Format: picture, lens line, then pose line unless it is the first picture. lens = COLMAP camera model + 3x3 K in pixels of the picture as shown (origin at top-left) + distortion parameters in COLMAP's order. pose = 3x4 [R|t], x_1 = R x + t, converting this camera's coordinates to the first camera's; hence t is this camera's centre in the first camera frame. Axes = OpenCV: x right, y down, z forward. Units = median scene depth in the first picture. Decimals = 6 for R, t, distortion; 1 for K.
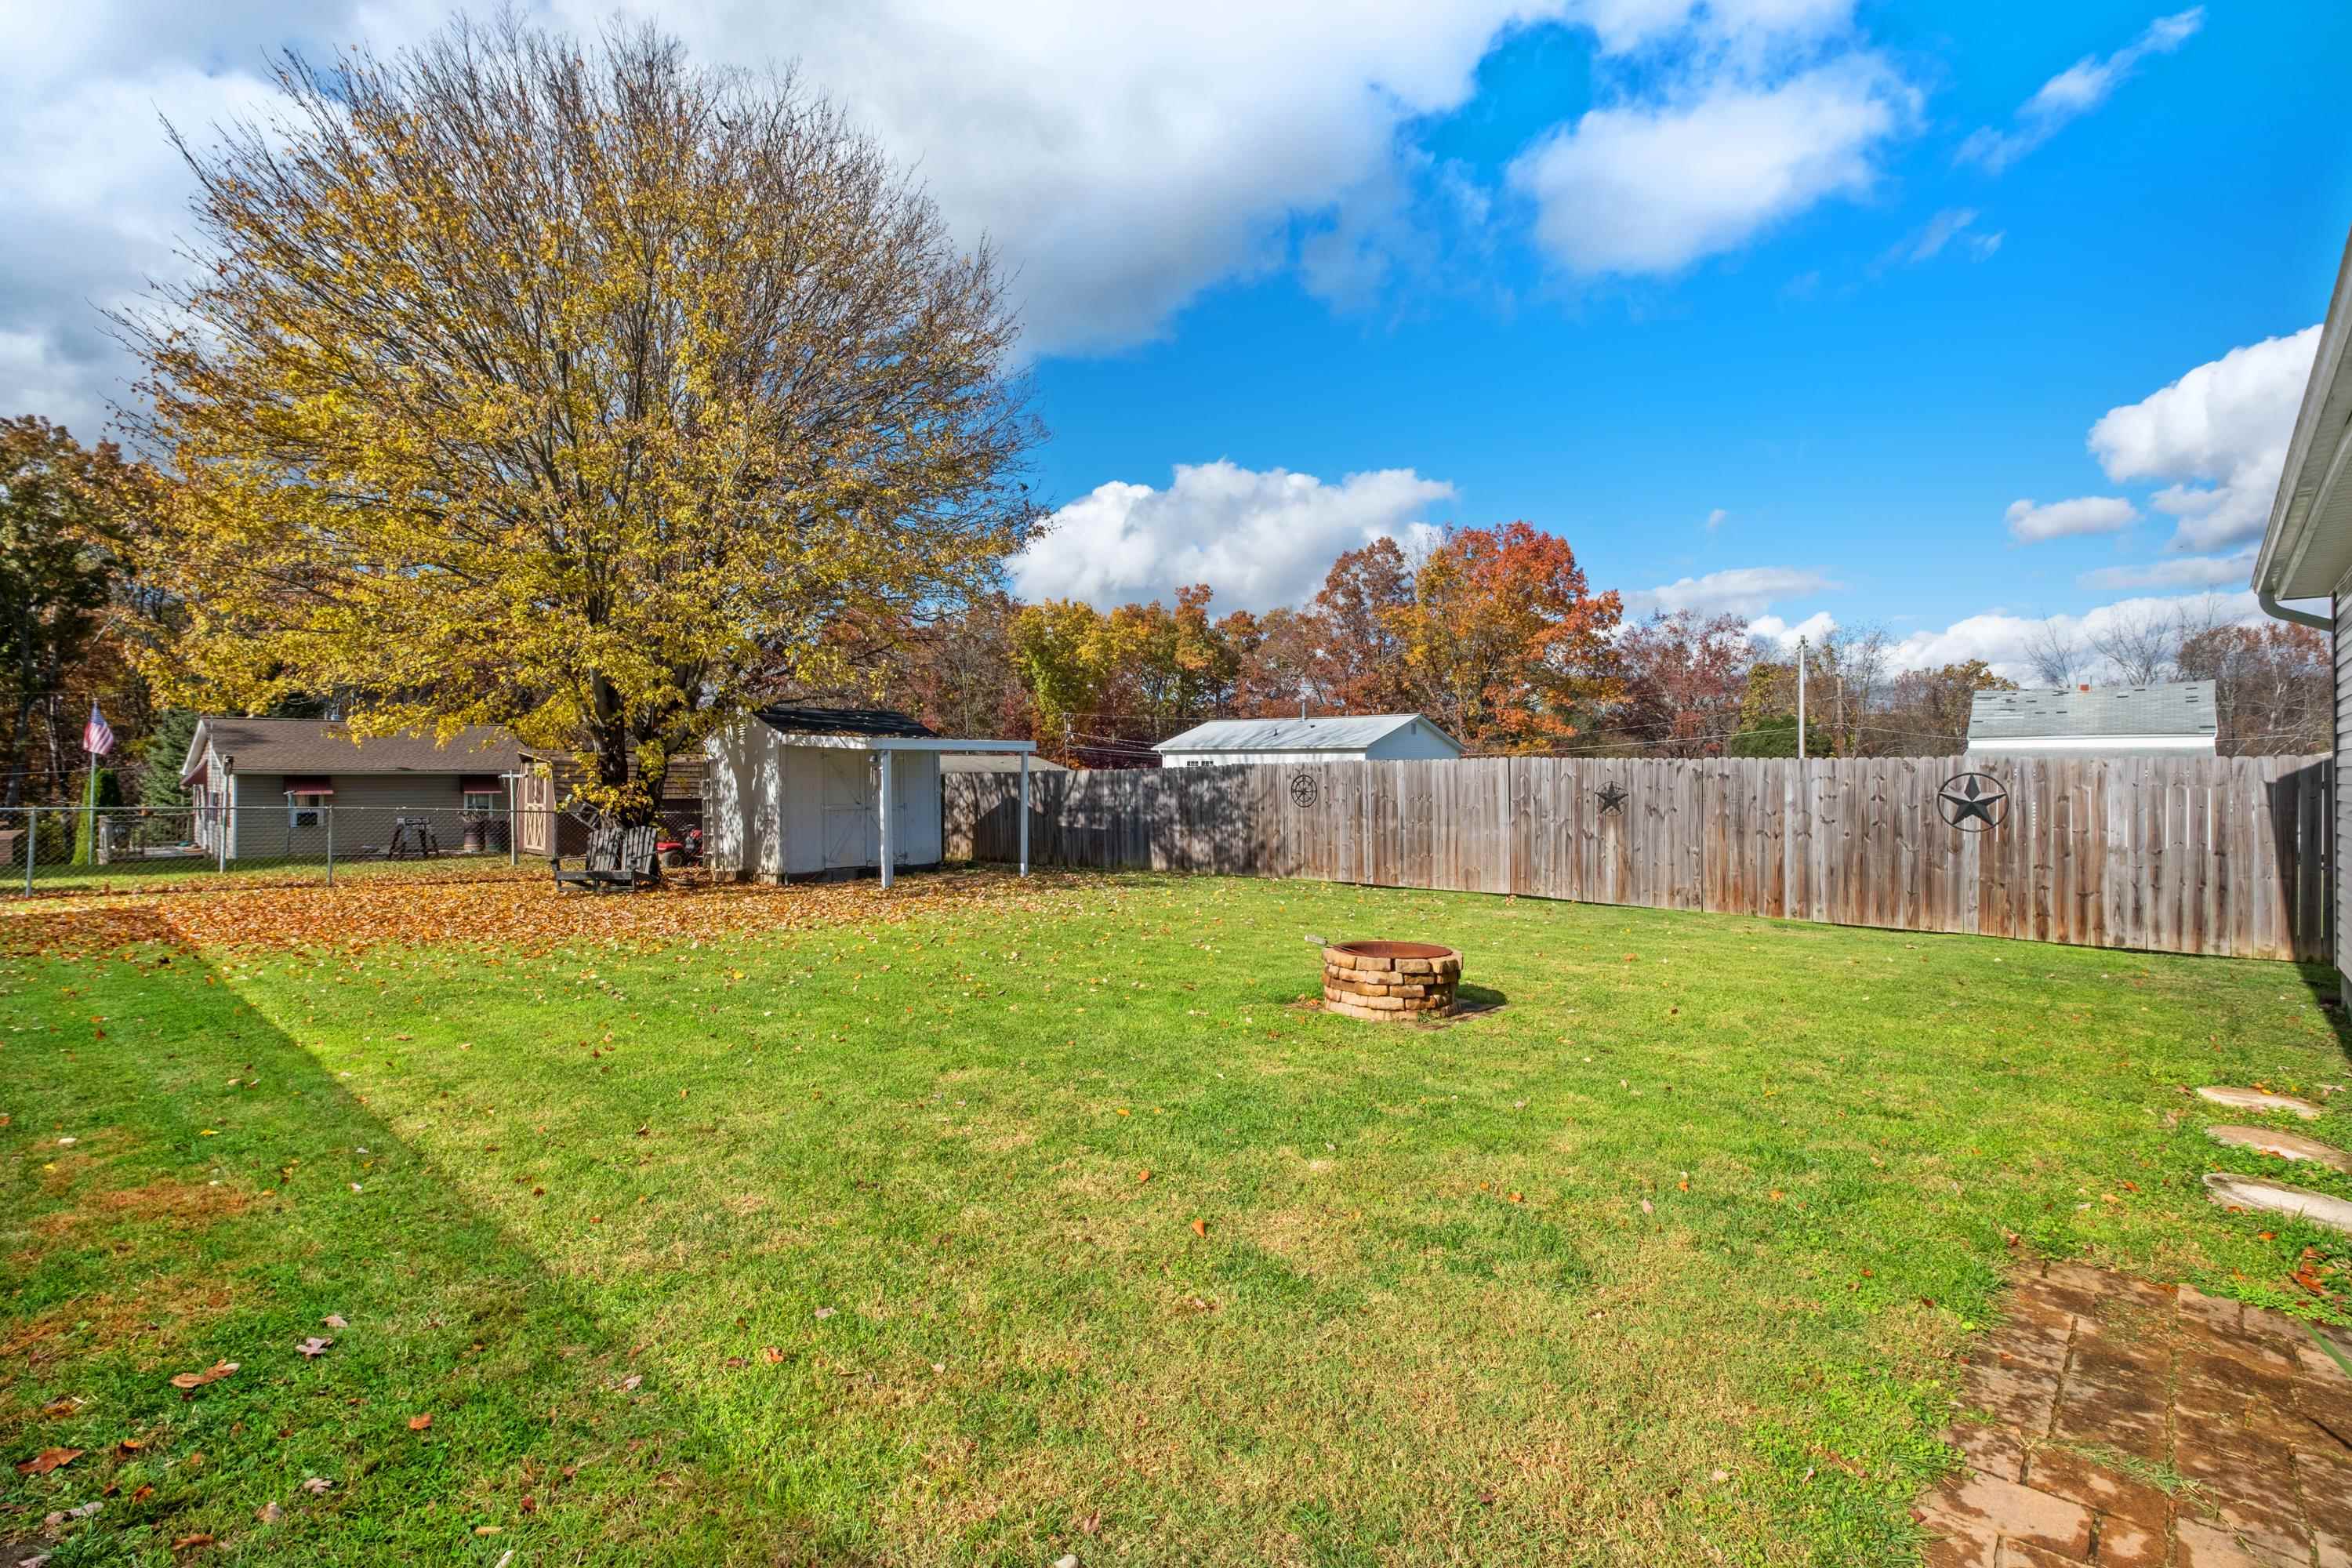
lens RADIAL K [[1153.9, 0, 1176.0], [0, 1153.9, 784.0], [0, 0, 1]] dist [0.001200, -0.000054]
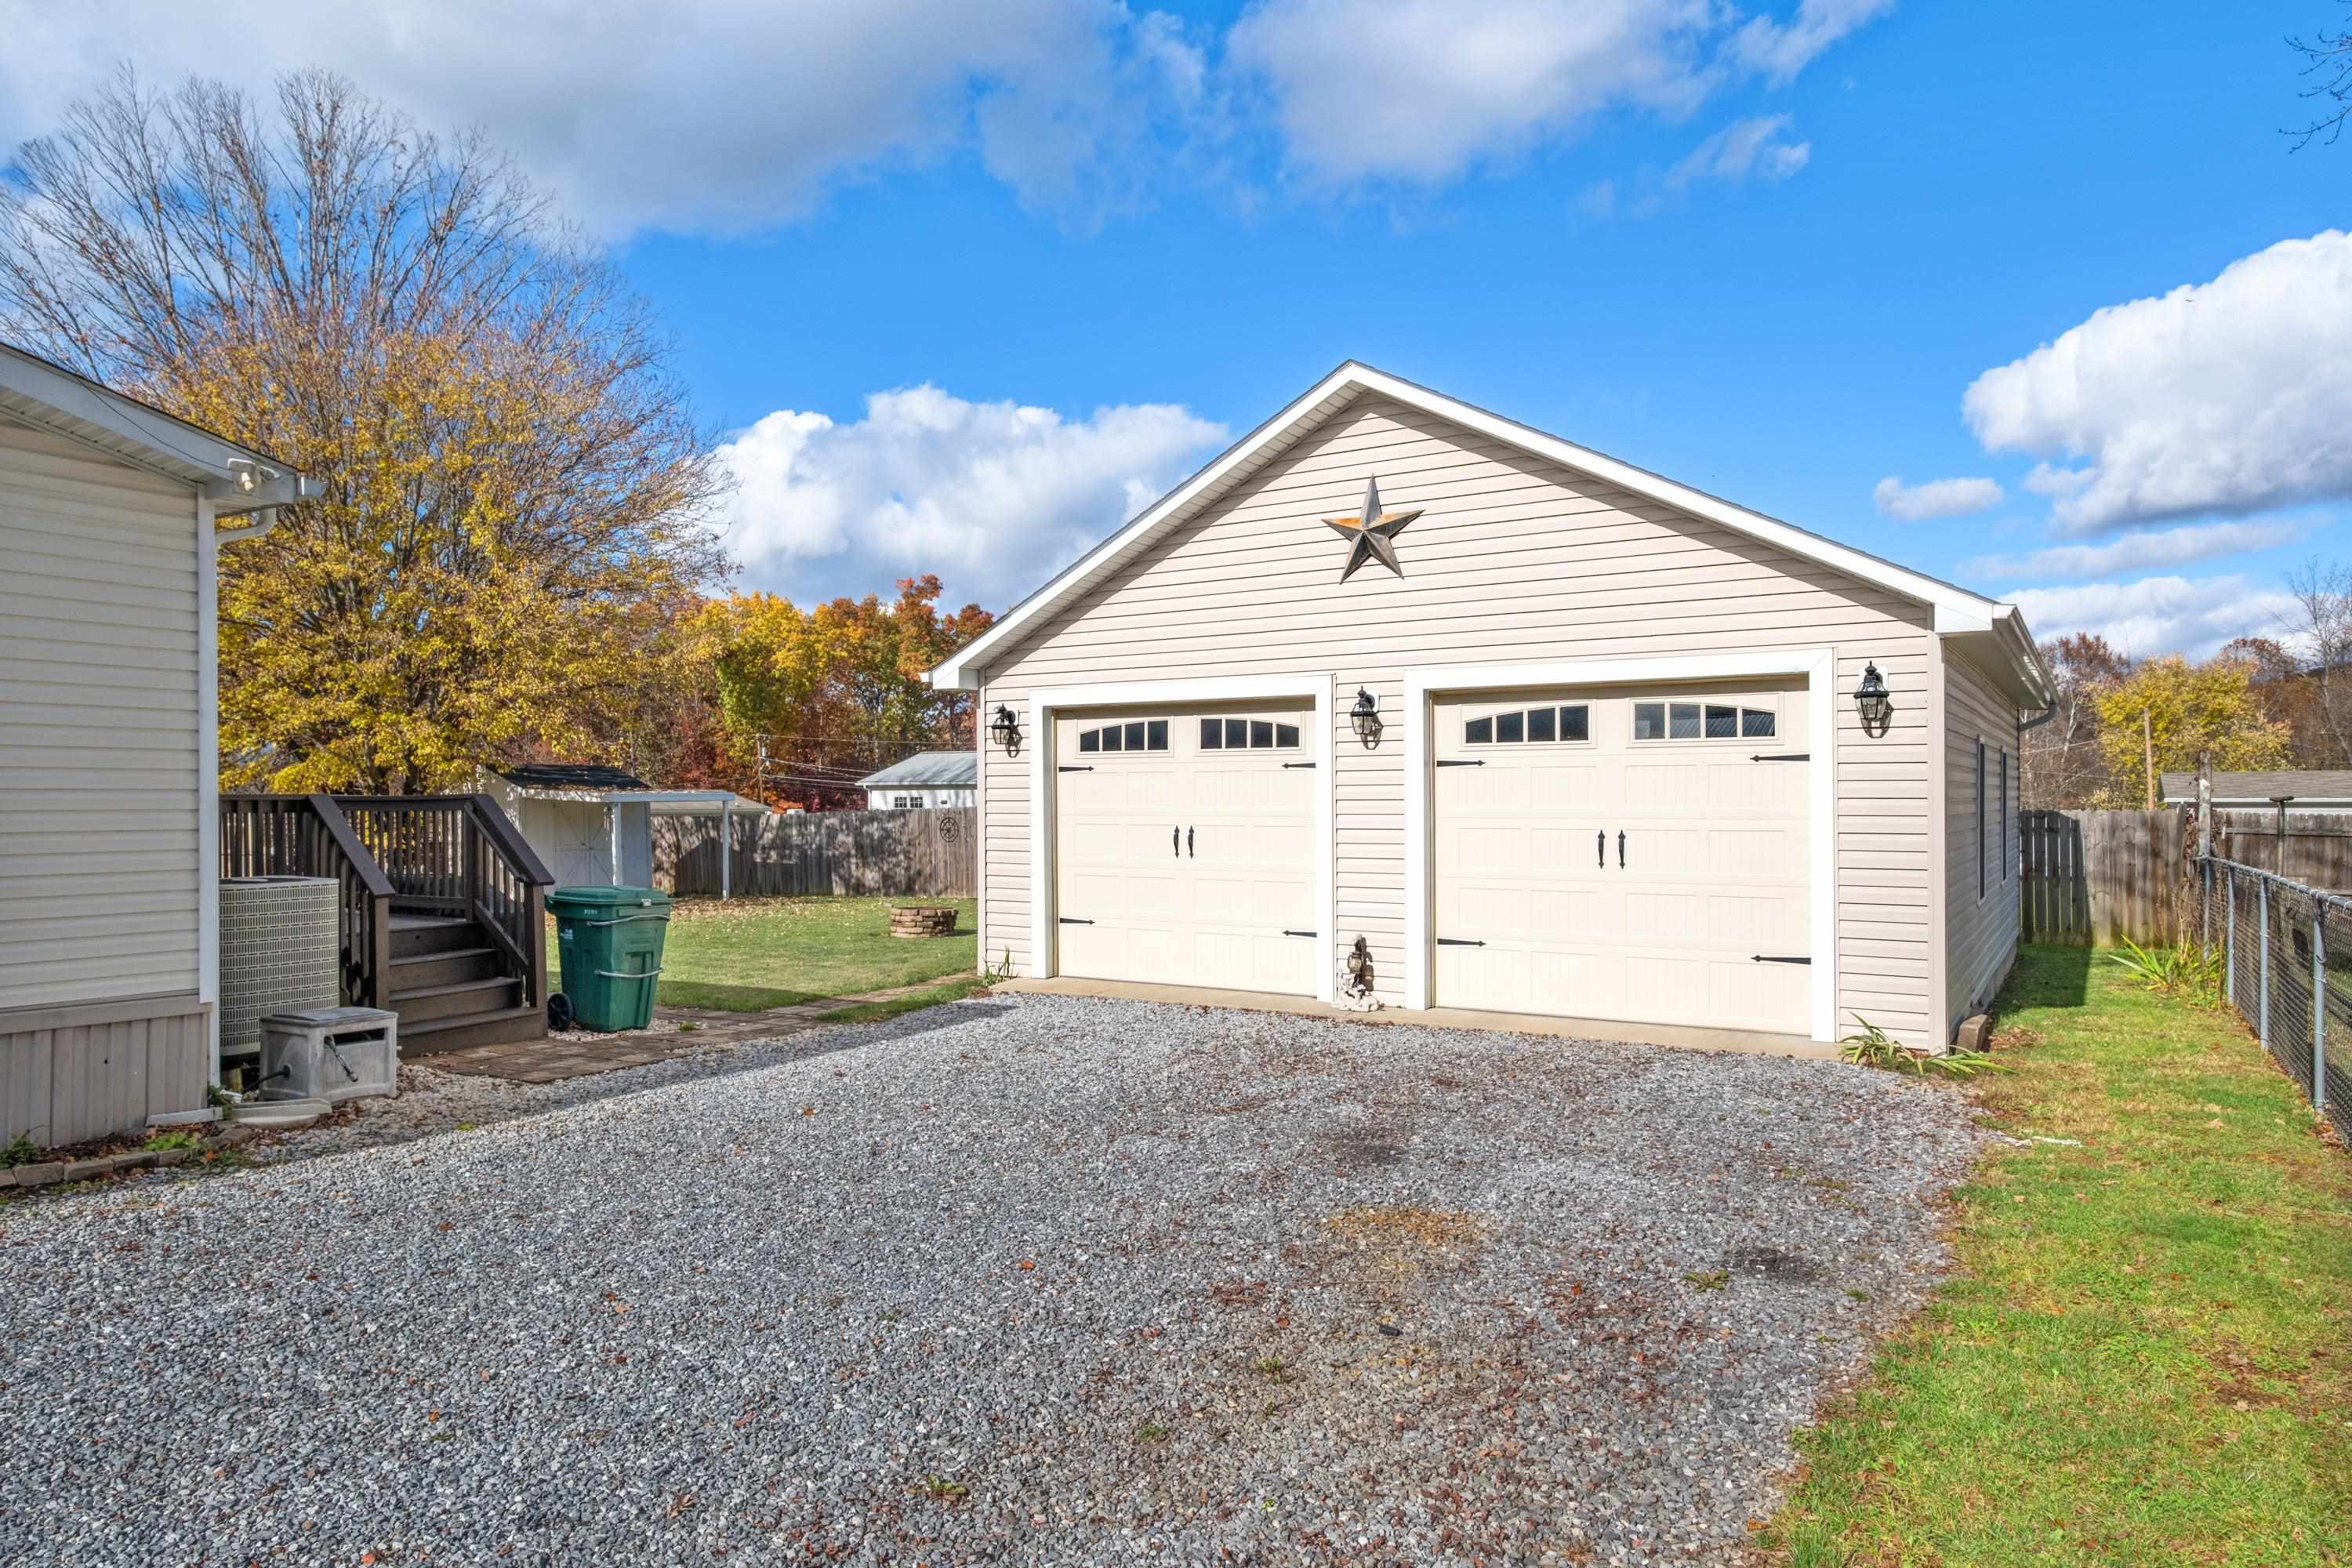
lens RADIAL K [[1484.2, 0, 1168.1], [0, 1484.2, 833.9], [0, 0, 1]] dist [0.002053, 0.003139]
pose [[0.985050, -0.013001, 0.171777, 0.040510], [0.011141, 0.999868, 0.011790, -0.003838], [-0.171908, -0.009700, 0.985065, -0.417747]]
